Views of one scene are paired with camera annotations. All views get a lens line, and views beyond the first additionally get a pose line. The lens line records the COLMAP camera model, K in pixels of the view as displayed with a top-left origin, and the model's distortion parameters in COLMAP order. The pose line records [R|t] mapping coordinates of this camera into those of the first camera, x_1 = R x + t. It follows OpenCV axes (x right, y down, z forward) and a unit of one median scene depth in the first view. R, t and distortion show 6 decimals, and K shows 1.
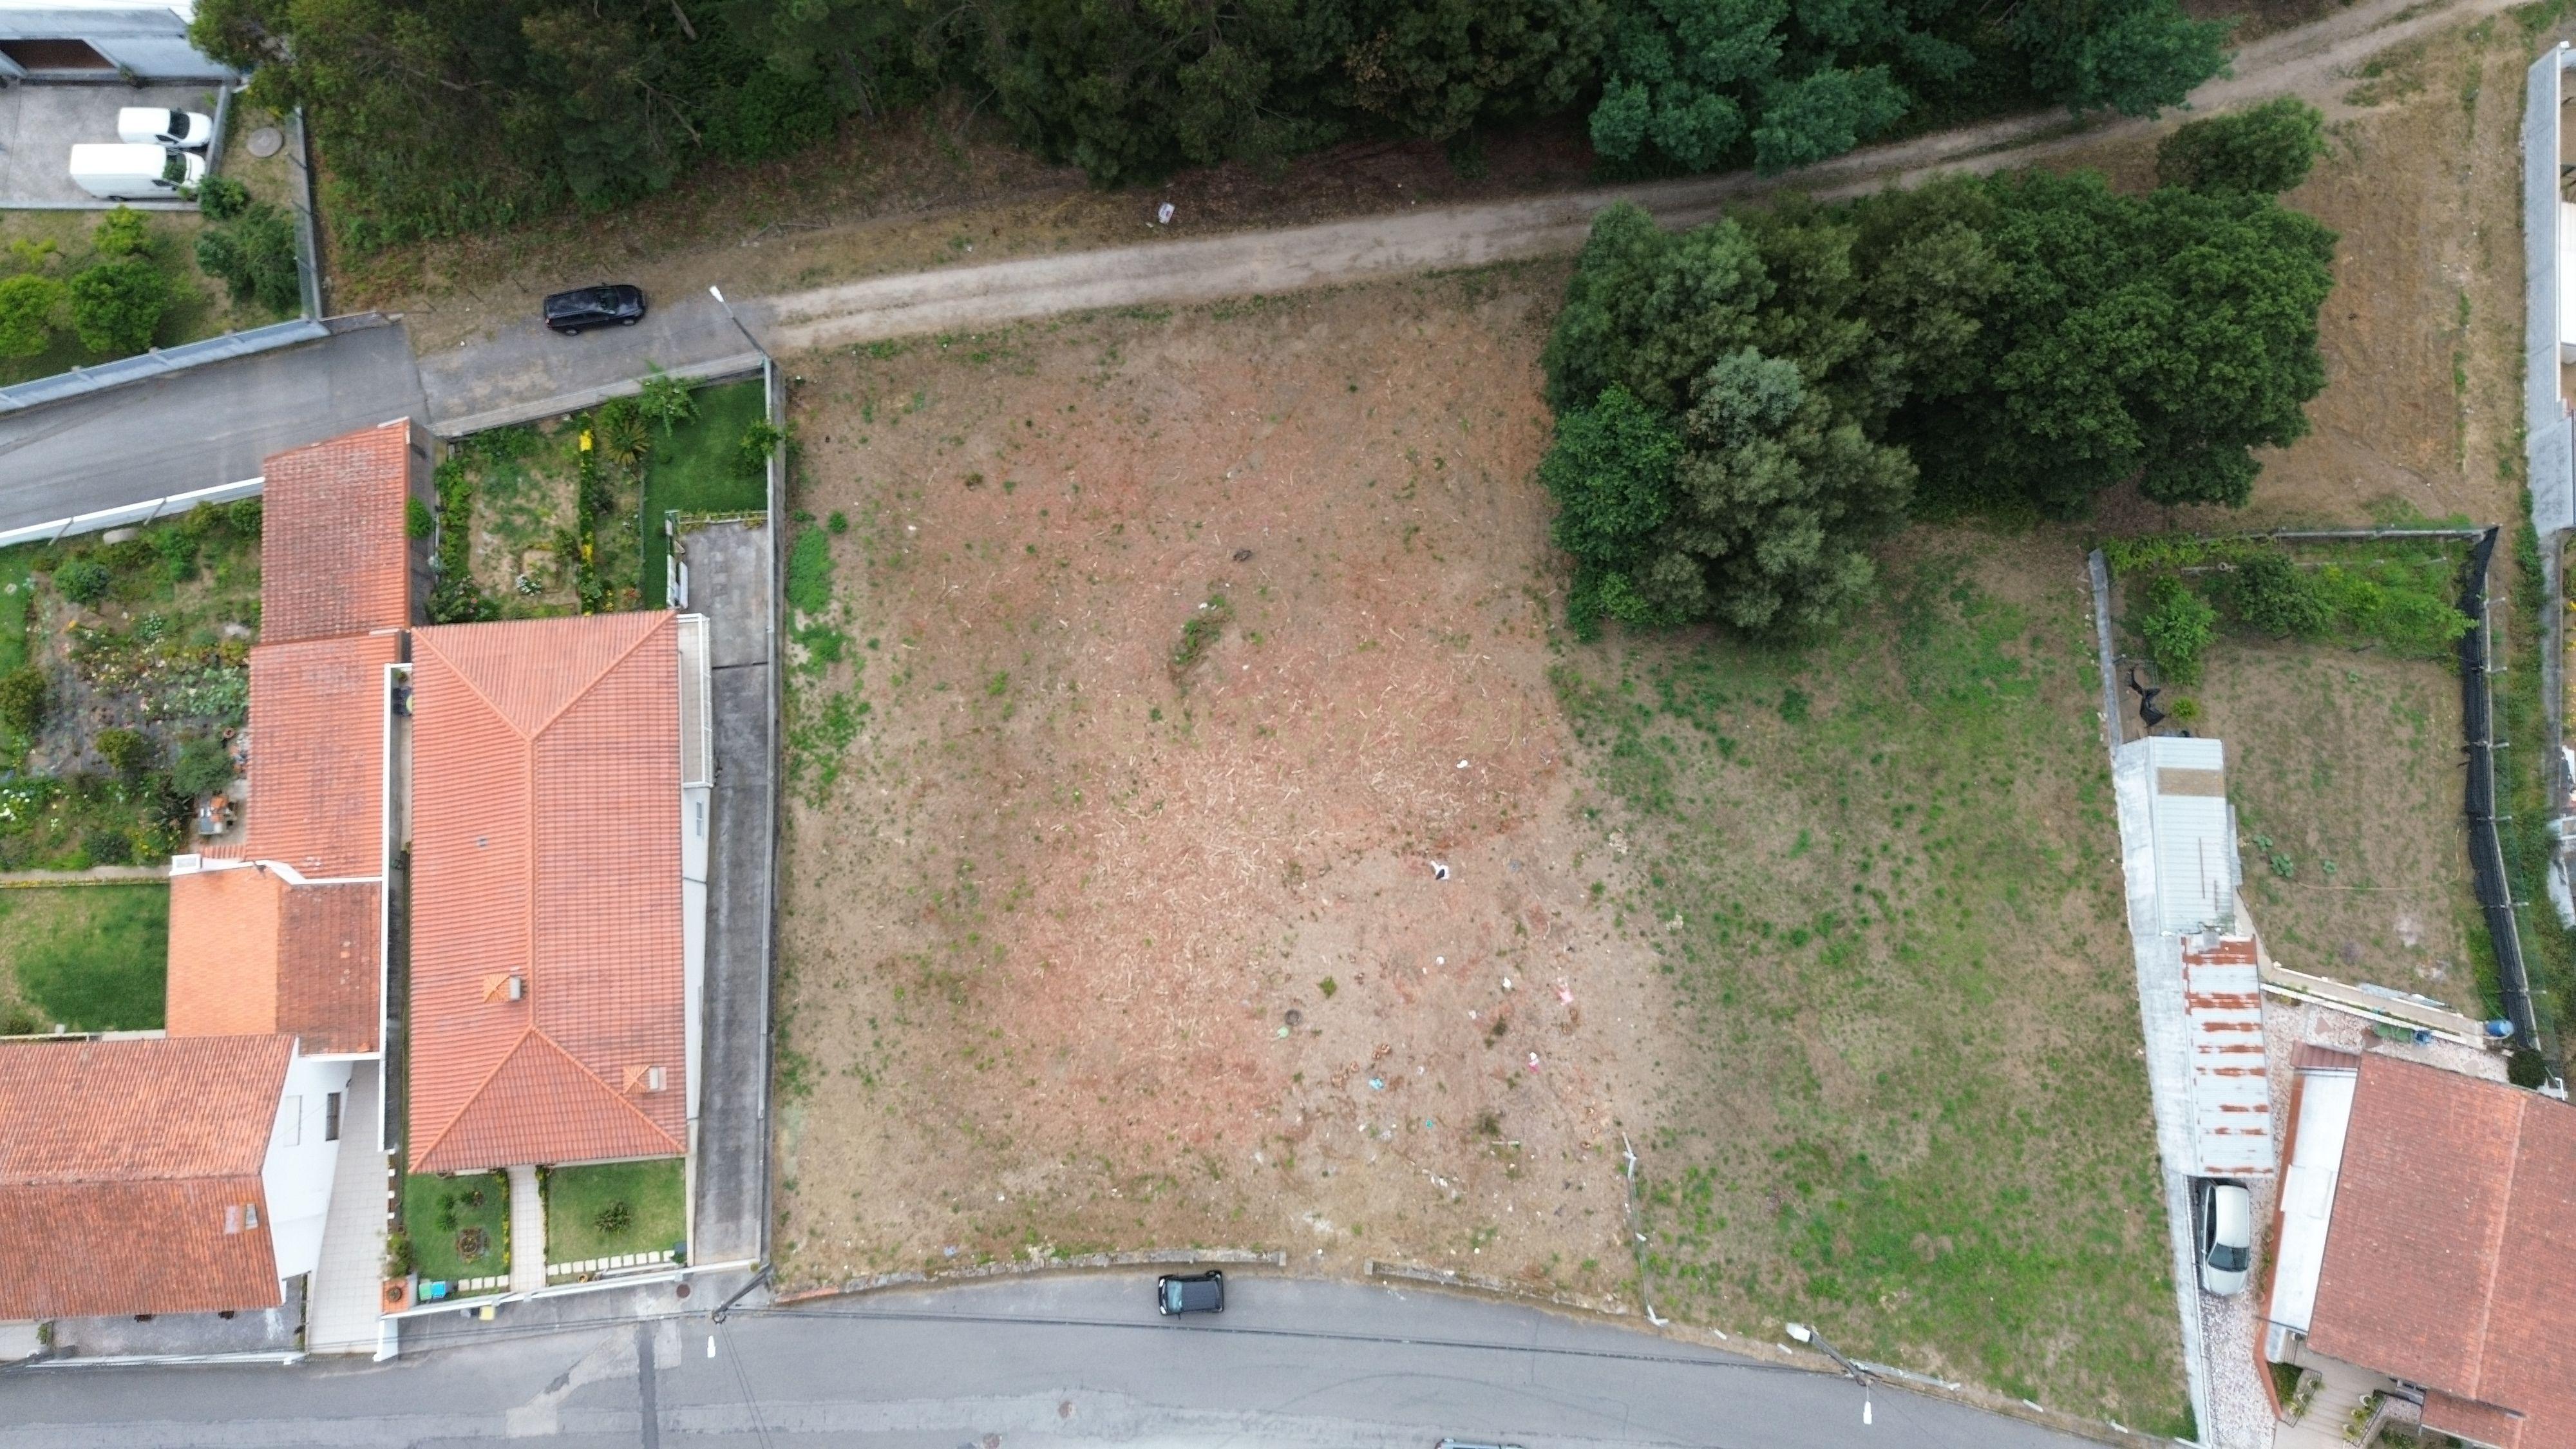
lens RADIAL K [[1828.3, 0, 1275.0], [0, 1828.3, 733.5], [0, 0, 1]] dist [0.060050, -0.057310]
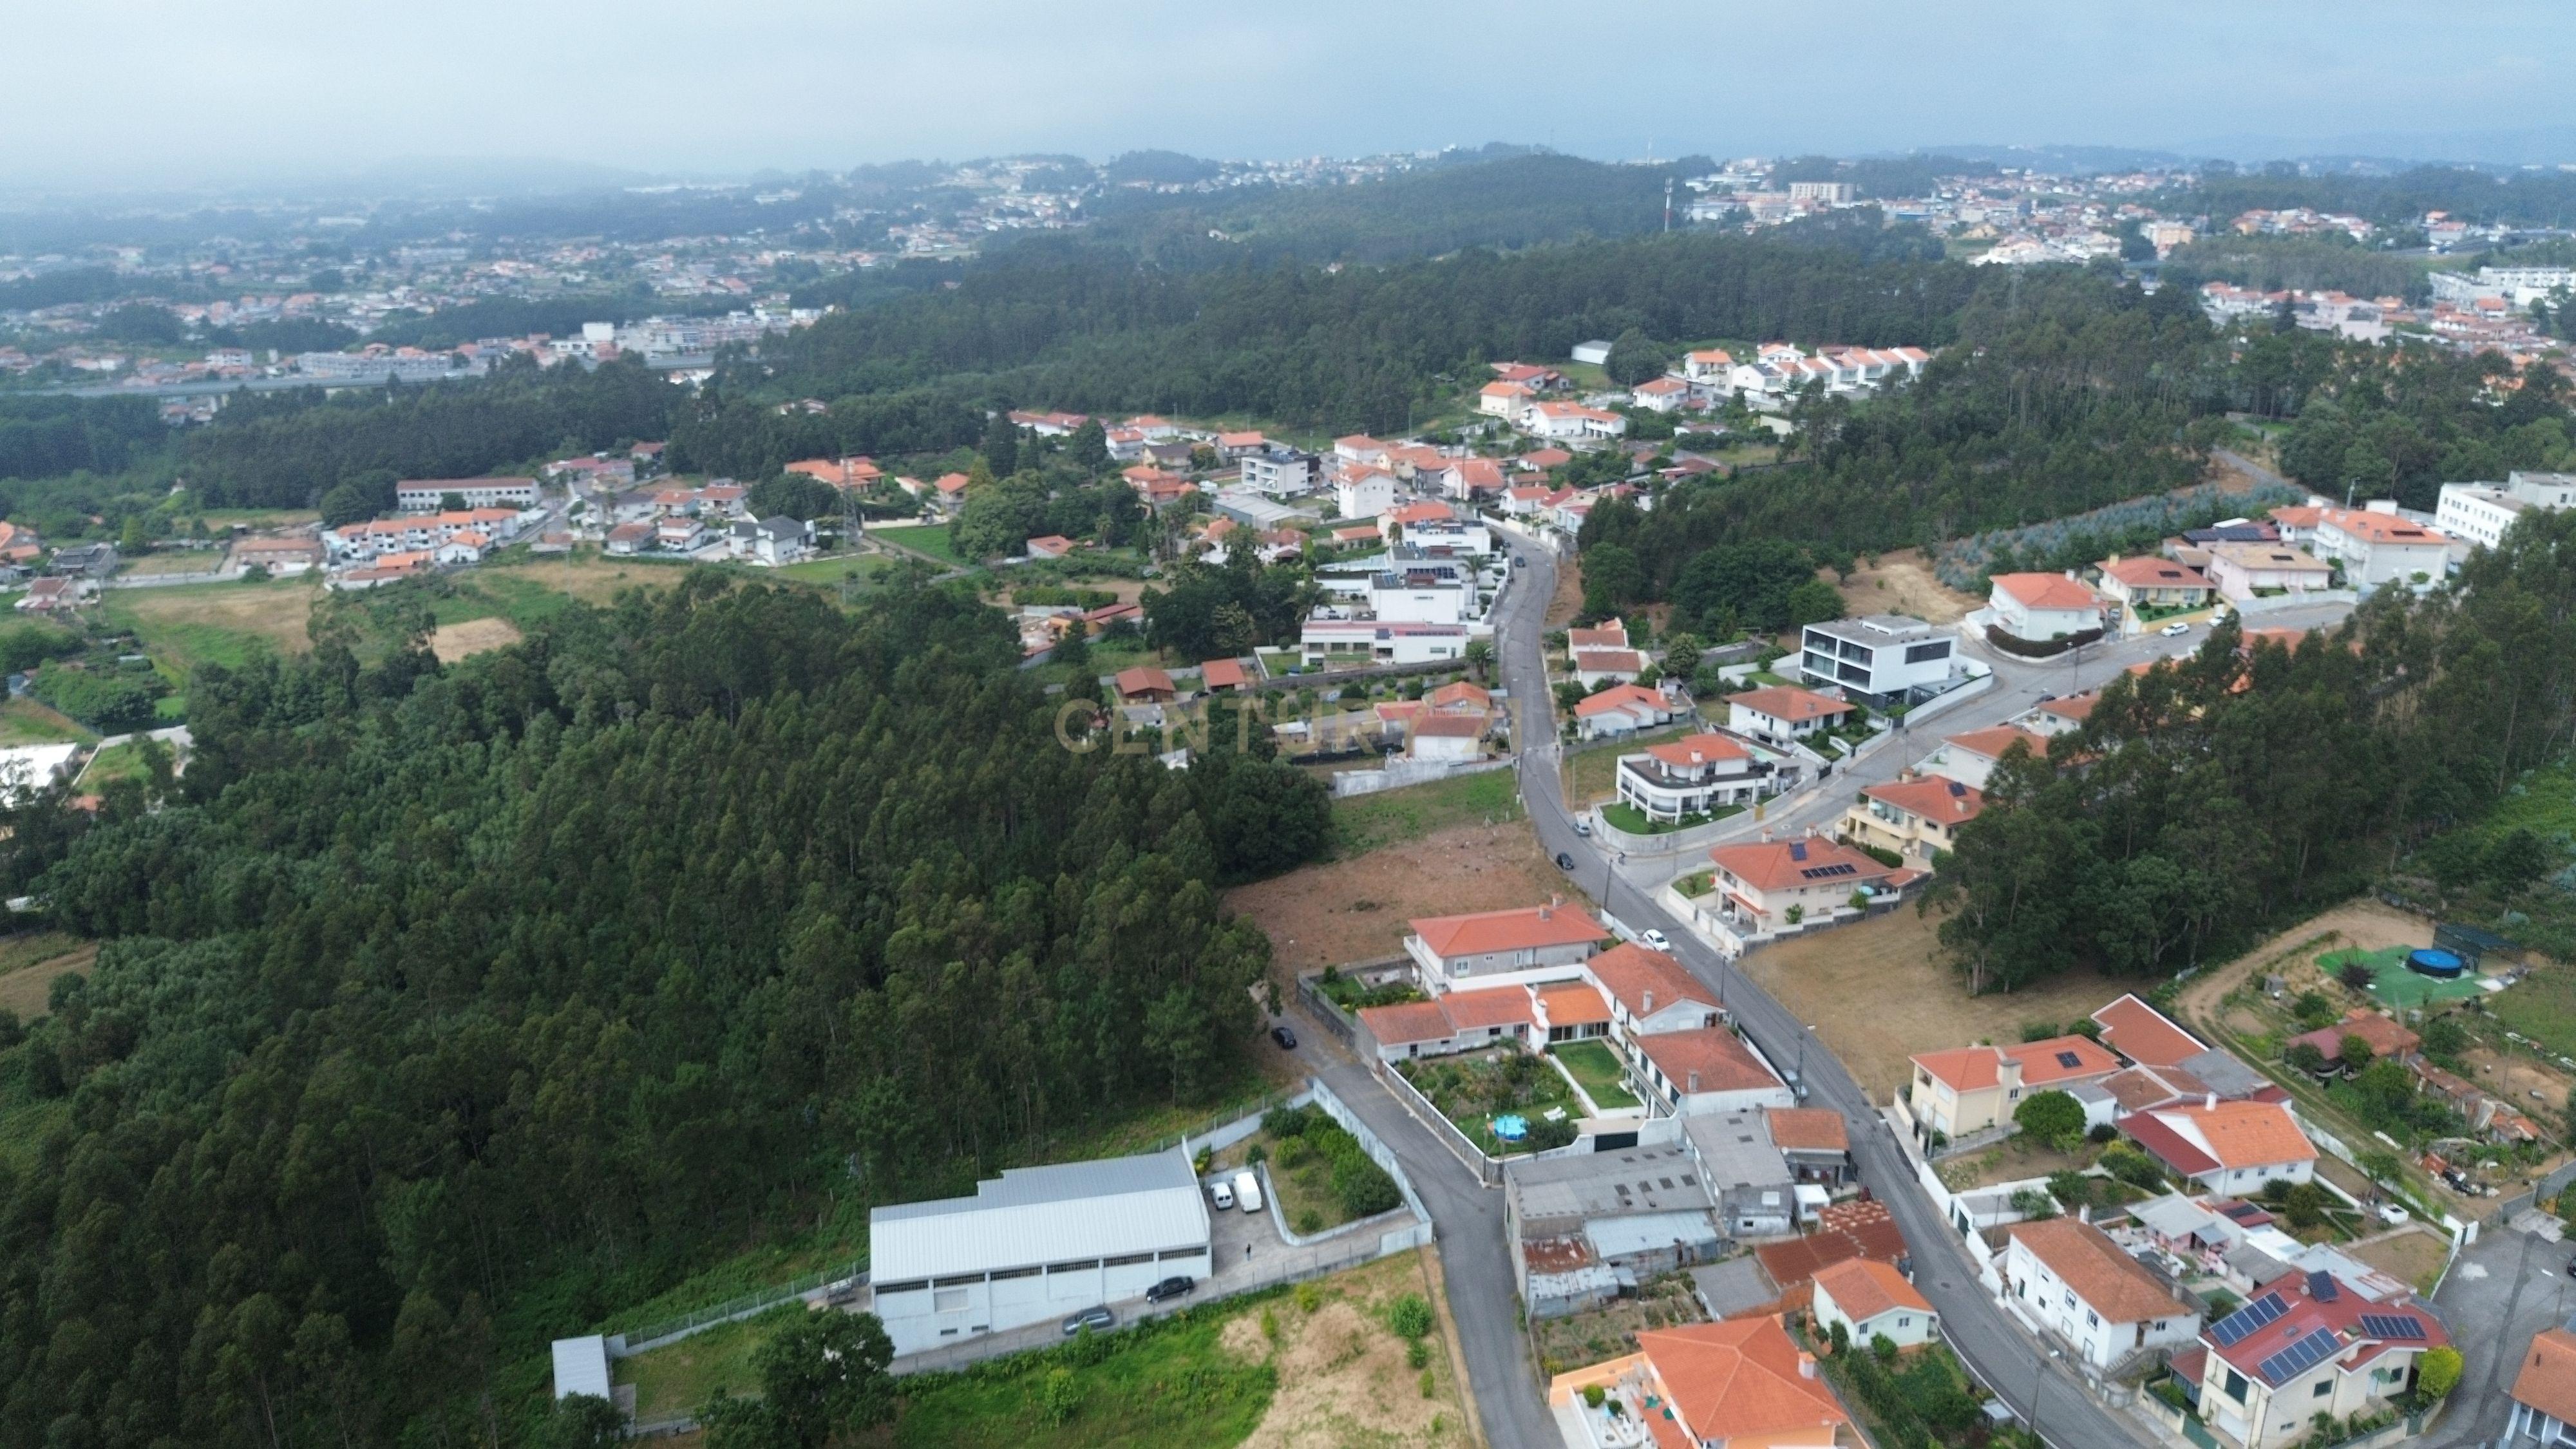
lens RADIAL K [[1828.3, 0, 1293.6], [0, 1828.3, 718.2], [0, 0, 1]] dist [0.060050, -0.057310]
pose [[-0.196588, -0.284893, 0.938184, -2.822709], [0.968455, 0.093018, 0.231177, -0.913555], [-0.153129, 0.954035, 0.257620, -0.034279]]
